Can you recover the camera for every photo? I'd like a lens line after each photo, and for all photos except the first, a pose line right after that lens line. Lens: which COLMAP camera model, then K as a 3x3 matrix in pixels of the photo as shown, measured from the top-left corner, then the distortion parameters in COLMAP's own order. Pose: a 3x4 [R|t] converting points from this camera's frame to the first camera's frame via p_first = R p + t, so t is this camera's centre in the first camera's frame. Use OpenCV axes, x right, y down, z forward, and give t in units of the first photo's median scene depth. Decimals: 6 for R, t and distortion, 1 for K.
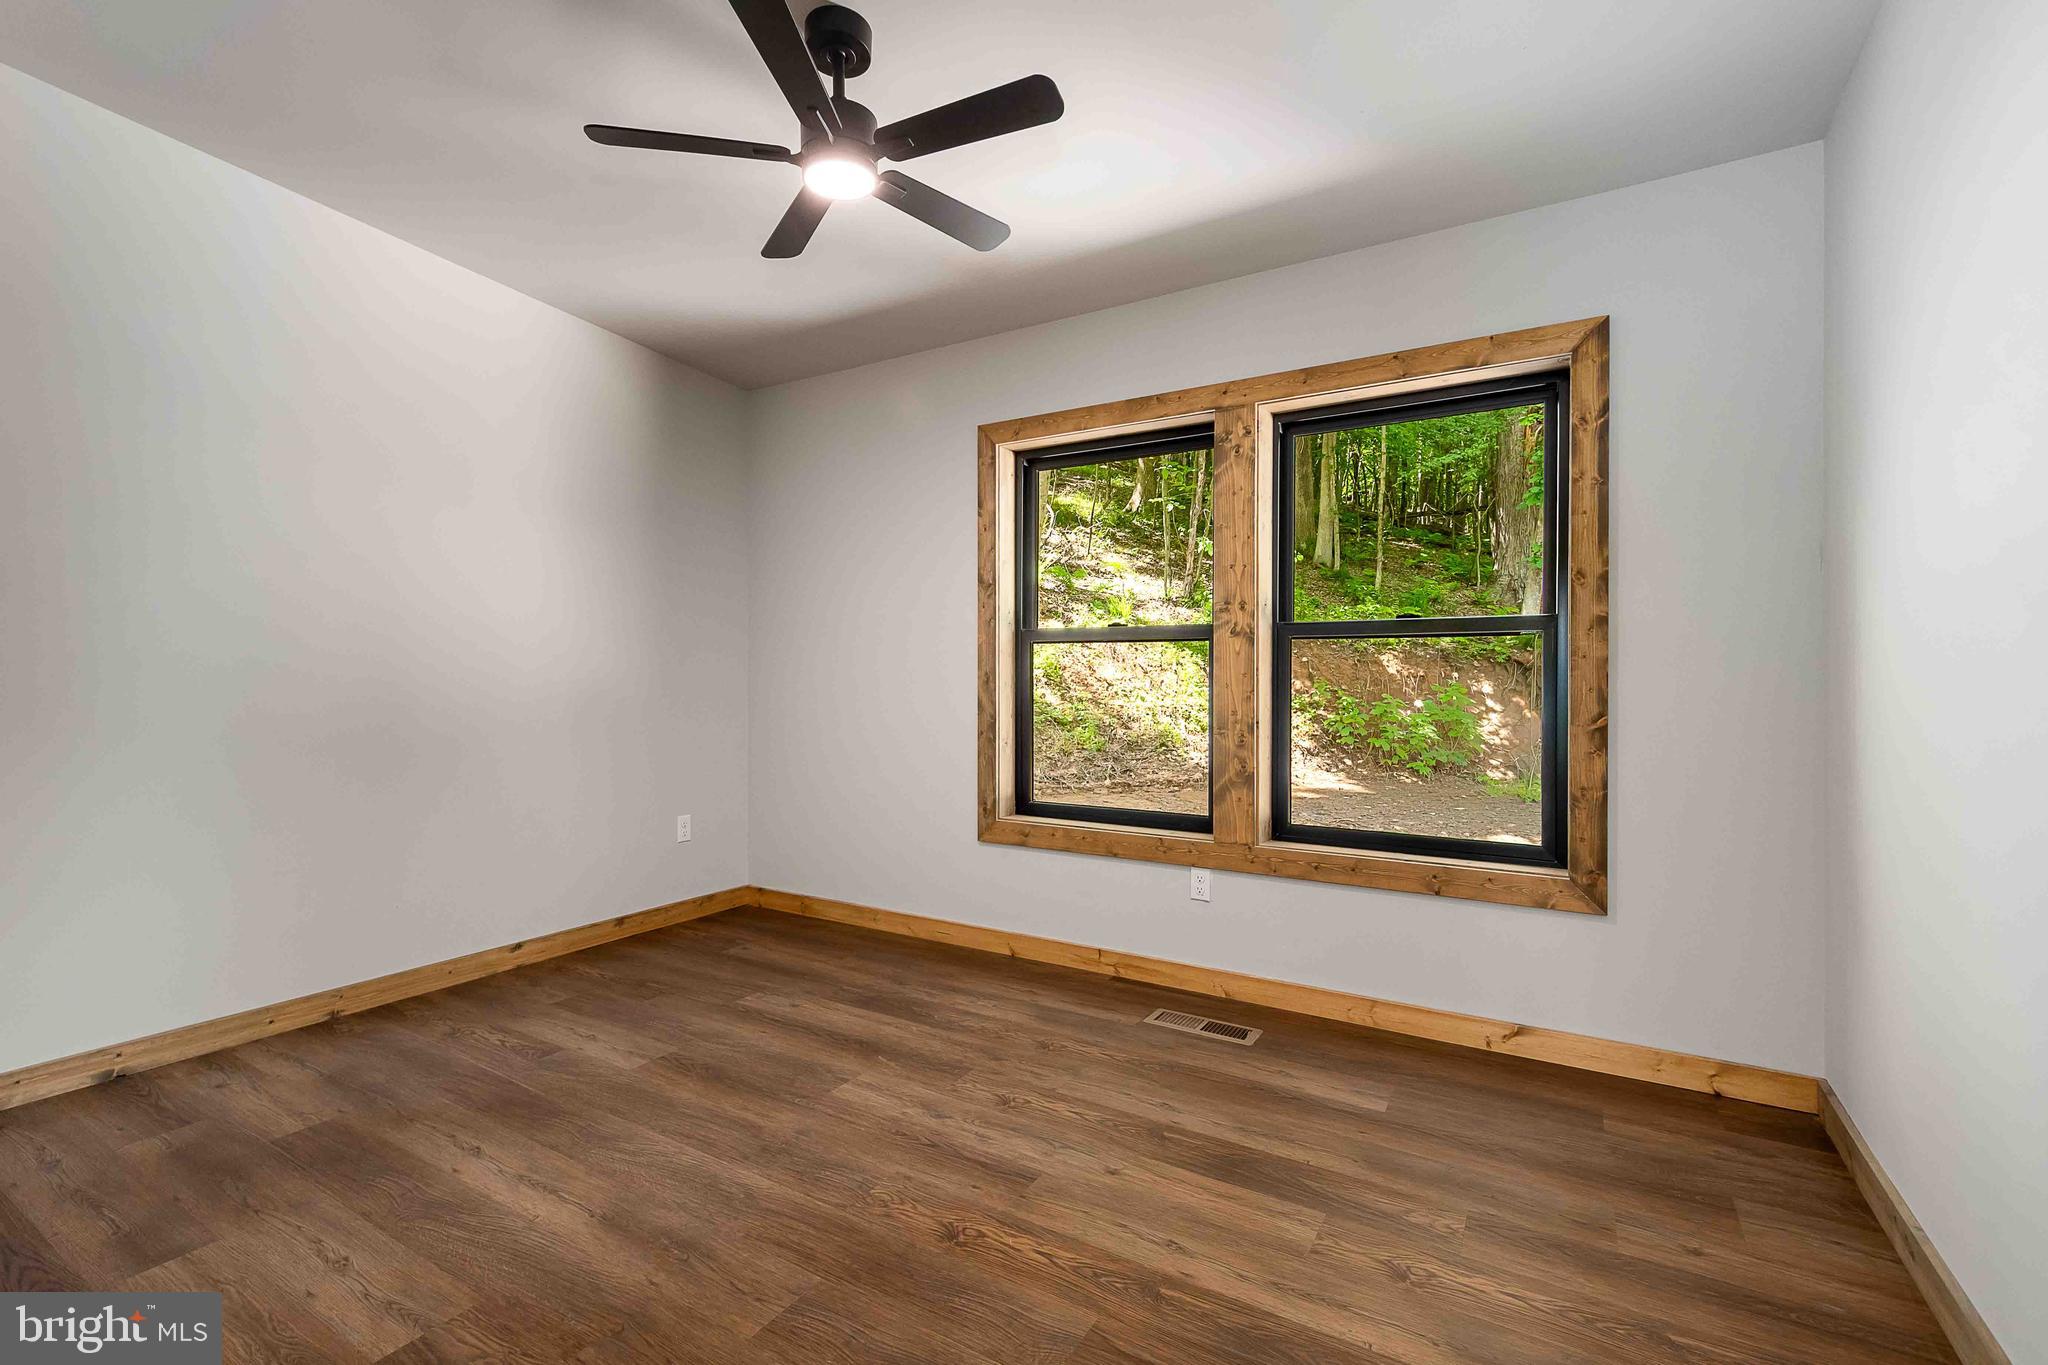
lens RADIAL K [[895.9, 0, 1022.4], [0, 895.9, 680.9], [0, 0, 1]] dist [0.015656, -0.005491]
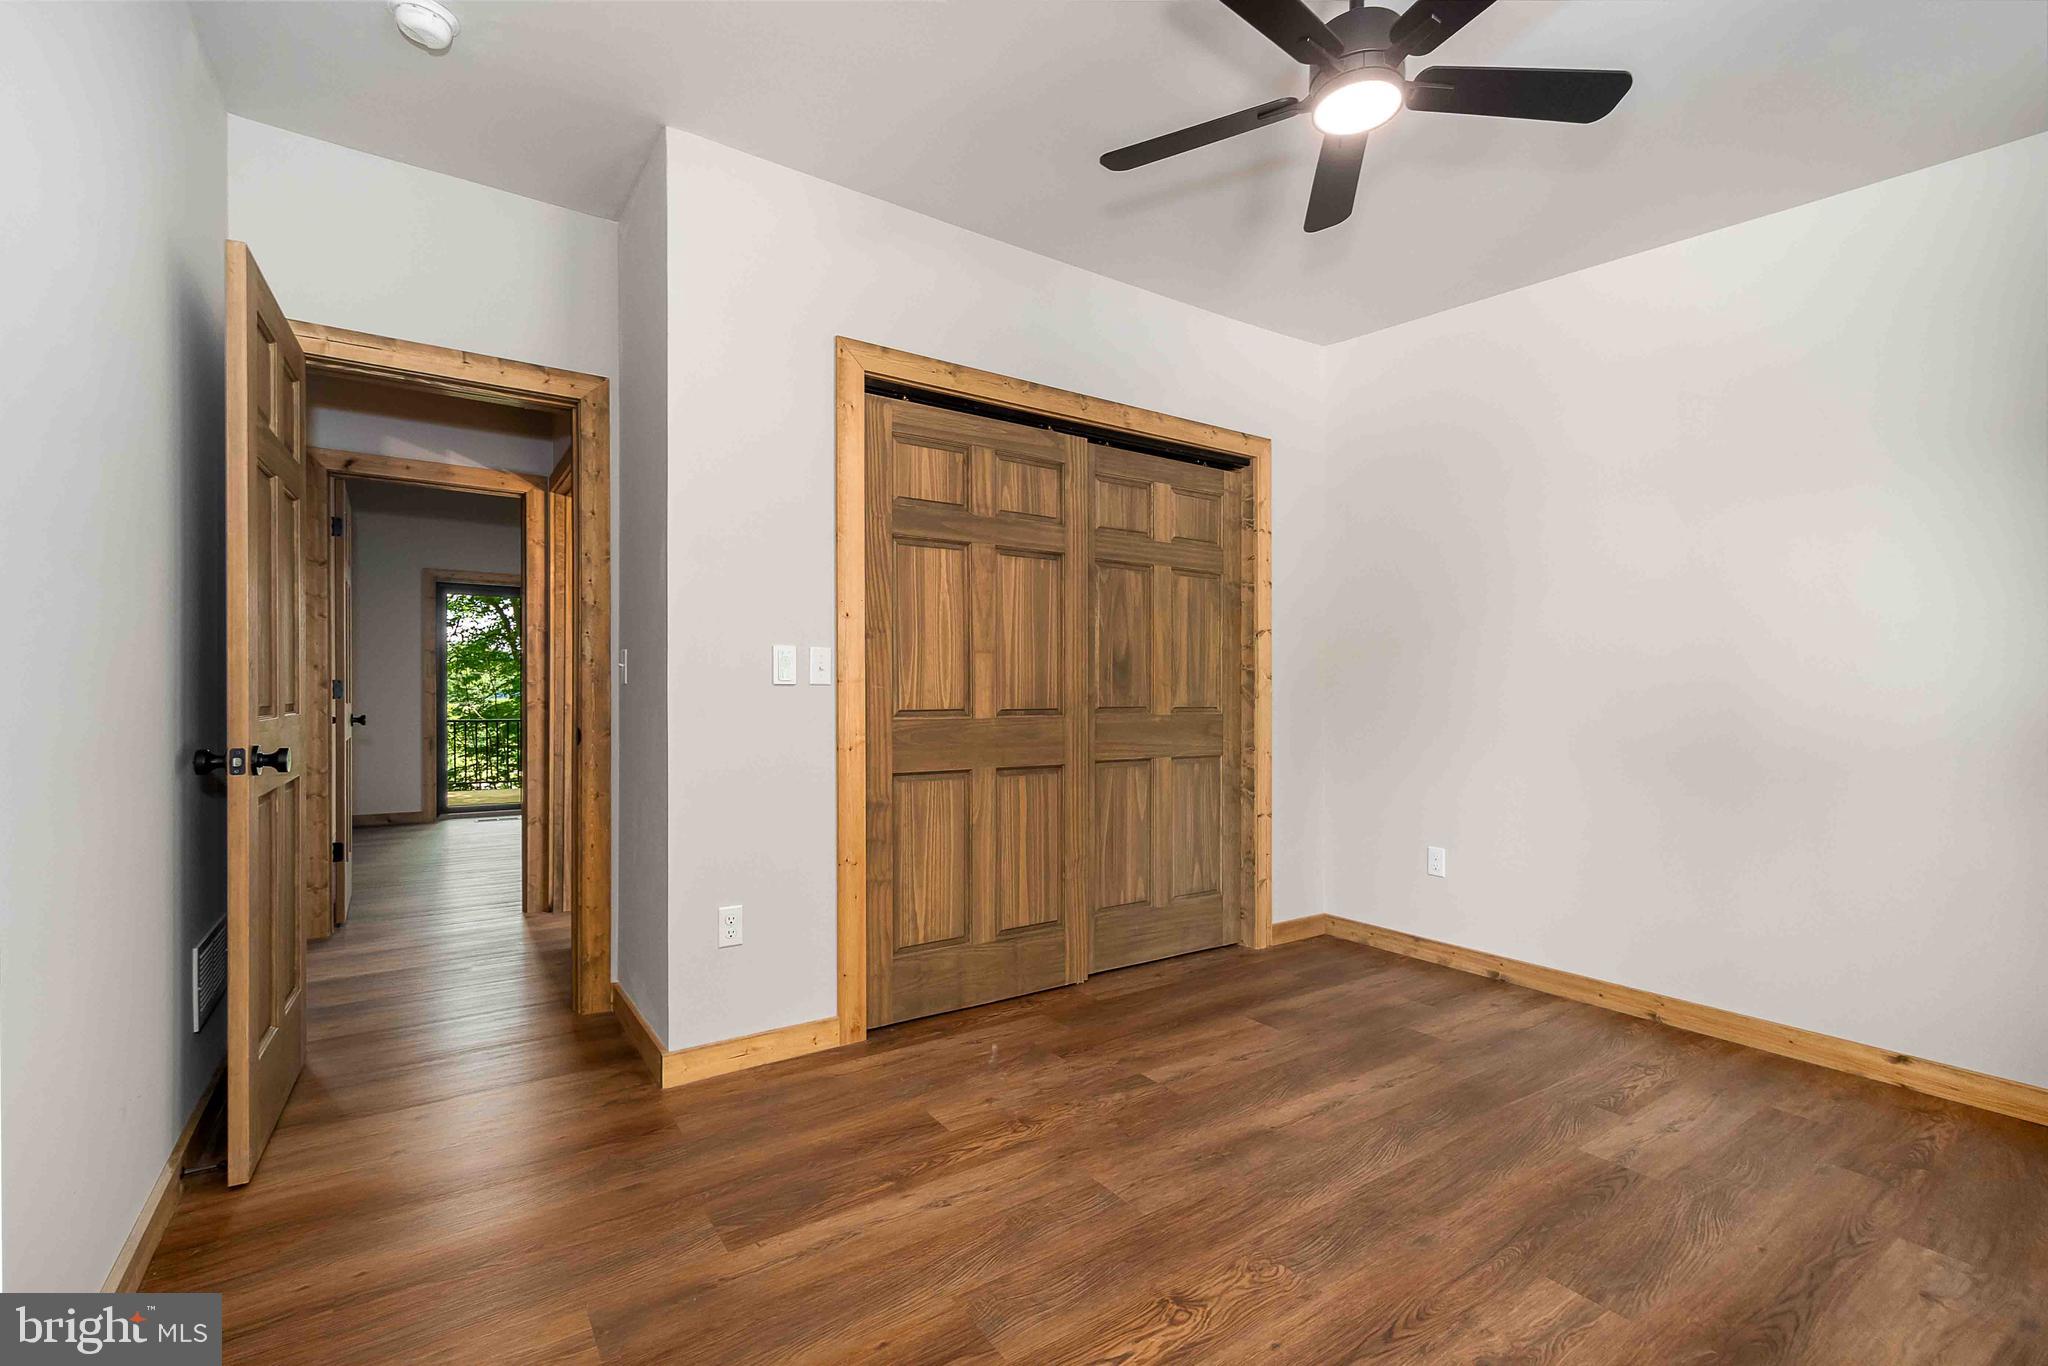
lens RADIAL K [[895.9, 0, 991.8], [0, 895.9, 691.8], [0, 0, 1]] dist [0.015656, -0.005491]
pose [[-0.430835, -0.004195, -0.902421, 0.691081], [-0.009911, 0.999951, 0.000083, -0.002376], [0.902377, 0.008980, -0.430855, 1.005850]]
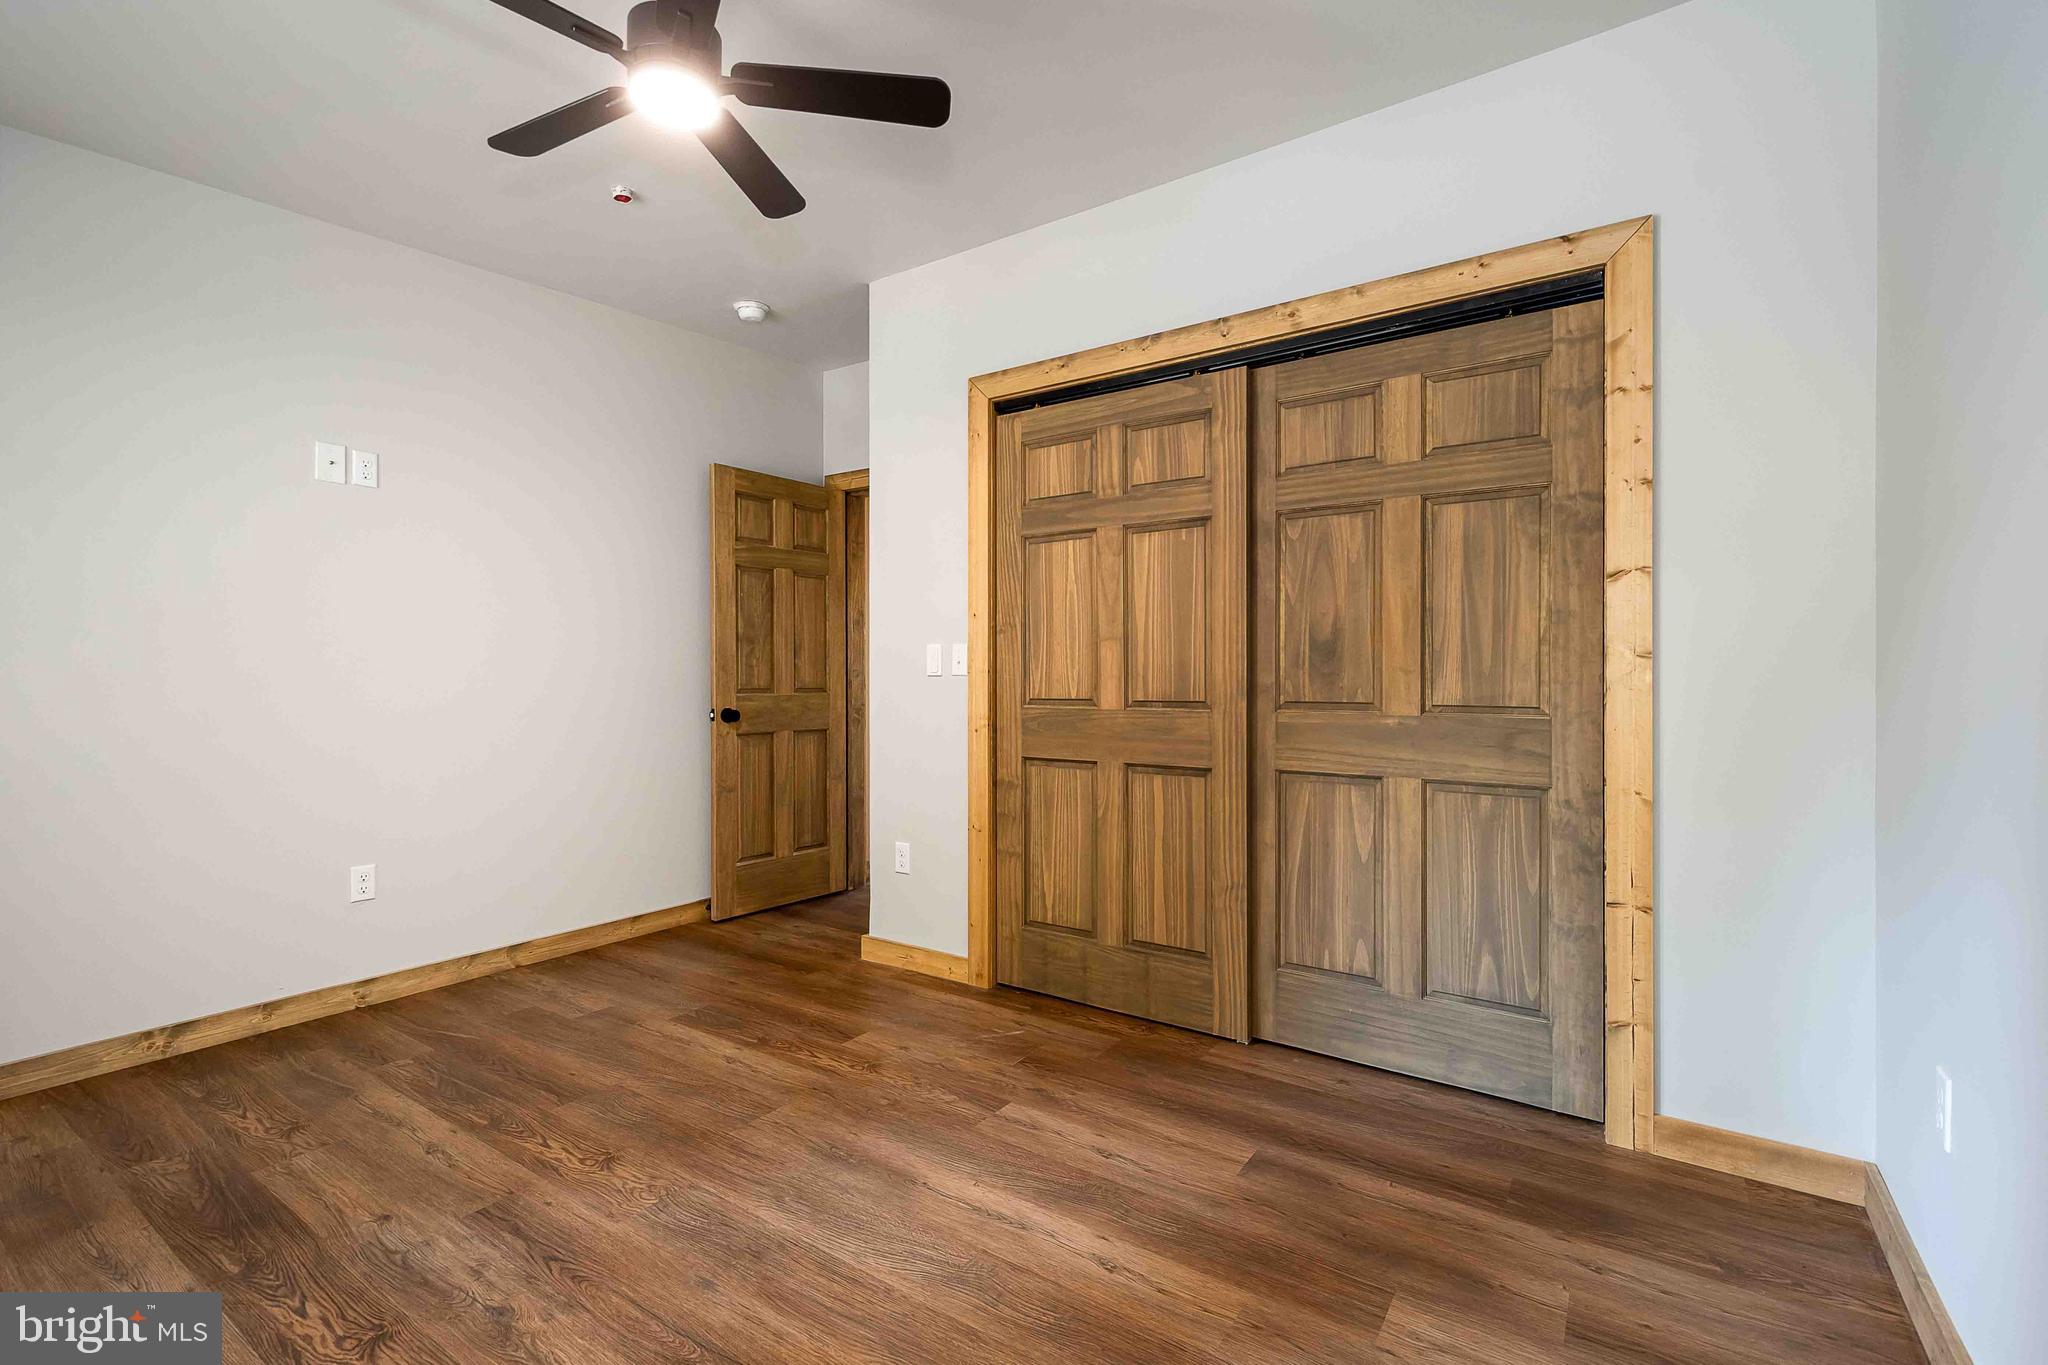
lens RADIAL K [[895.9, 0, 1025.1], [0, 895.9, 681.4], [0, 0, 1]] dist [0.015656, -0.005491]
pose [[-0.998283, -0.009159, 0.057846, -0.555654], [-0.008948, 0.999952, 0.003915, -0.006033], [-0.057880, 0.003391, -0.998318, 1.752686]]
